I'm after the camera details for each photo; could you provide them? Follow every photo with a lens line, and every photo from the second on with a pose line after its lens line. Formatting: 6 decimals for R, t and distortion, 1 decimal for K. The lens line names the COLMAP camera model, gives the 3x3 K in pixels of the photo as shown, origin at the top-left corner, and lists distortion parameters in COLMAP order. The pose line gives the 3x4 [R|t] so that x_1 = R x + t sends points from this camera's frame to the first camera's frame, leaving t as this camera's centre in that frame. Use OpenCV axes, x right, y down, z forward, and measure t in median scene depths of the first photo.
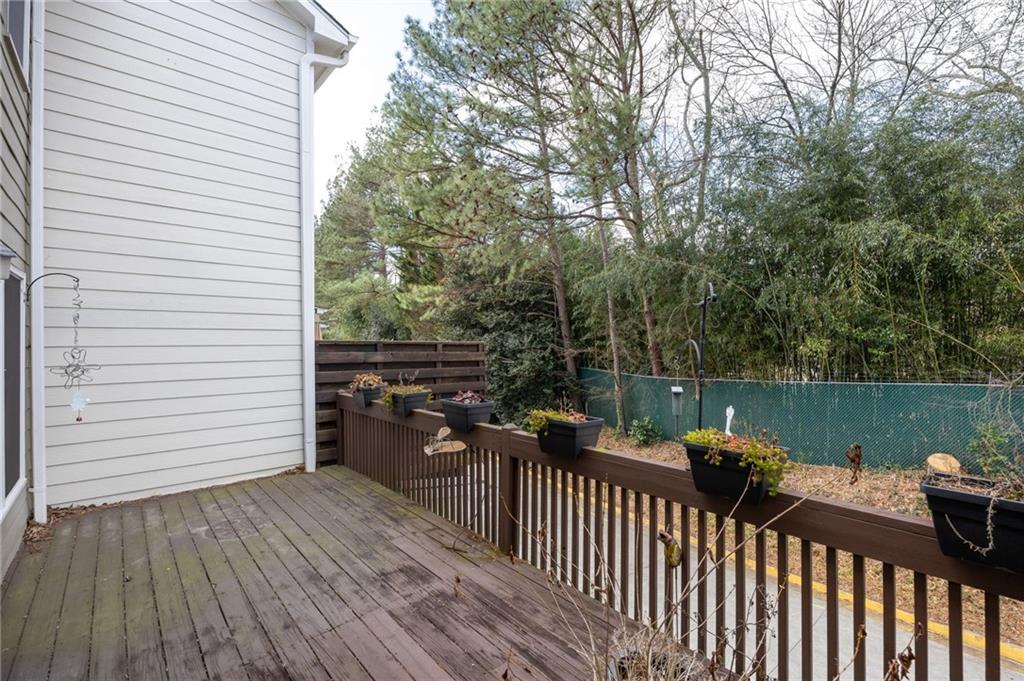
lens RADIAL K [[463.4, 0, 516.6], [0, 463.4, 341.9], [0, 0, 1]] dist [-0.014339, 0.003905]
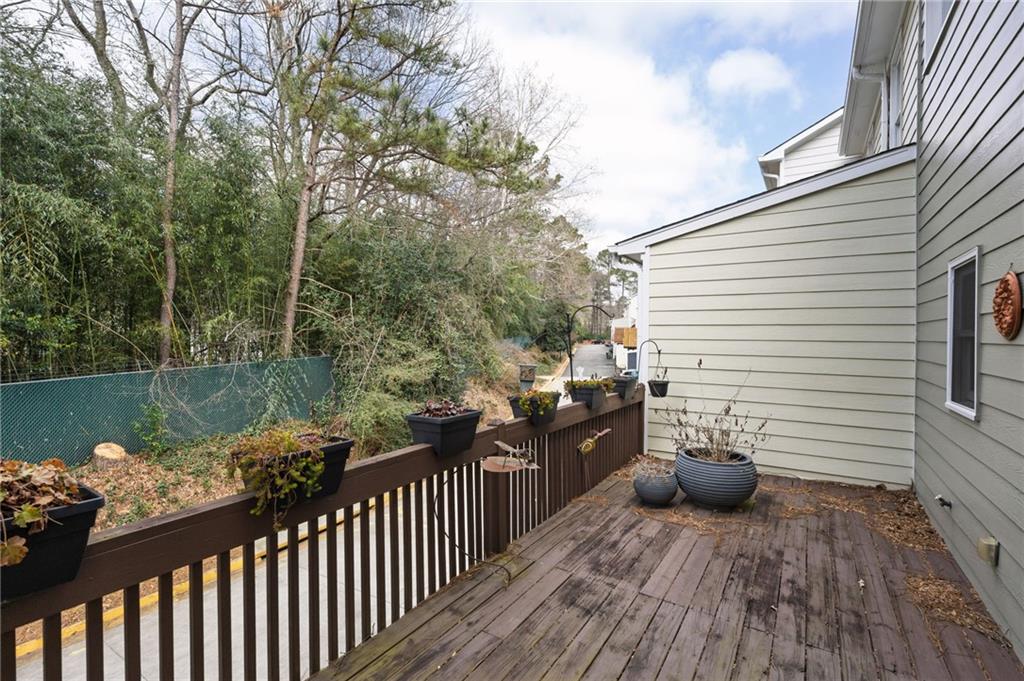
lens RADIAL K [[463.4, 0, 515.8], [0, 463.4, 337.0], [0, 0, 1]] dist [-0.014339, 0.003905]
pose [[-0.277658, -0.002593, 0.960677, -1.113418], [-0.006222, 0.999980, 0.000901, 0.004543], [-0.960660, -0.005727, -0.277668, 1.436943]]
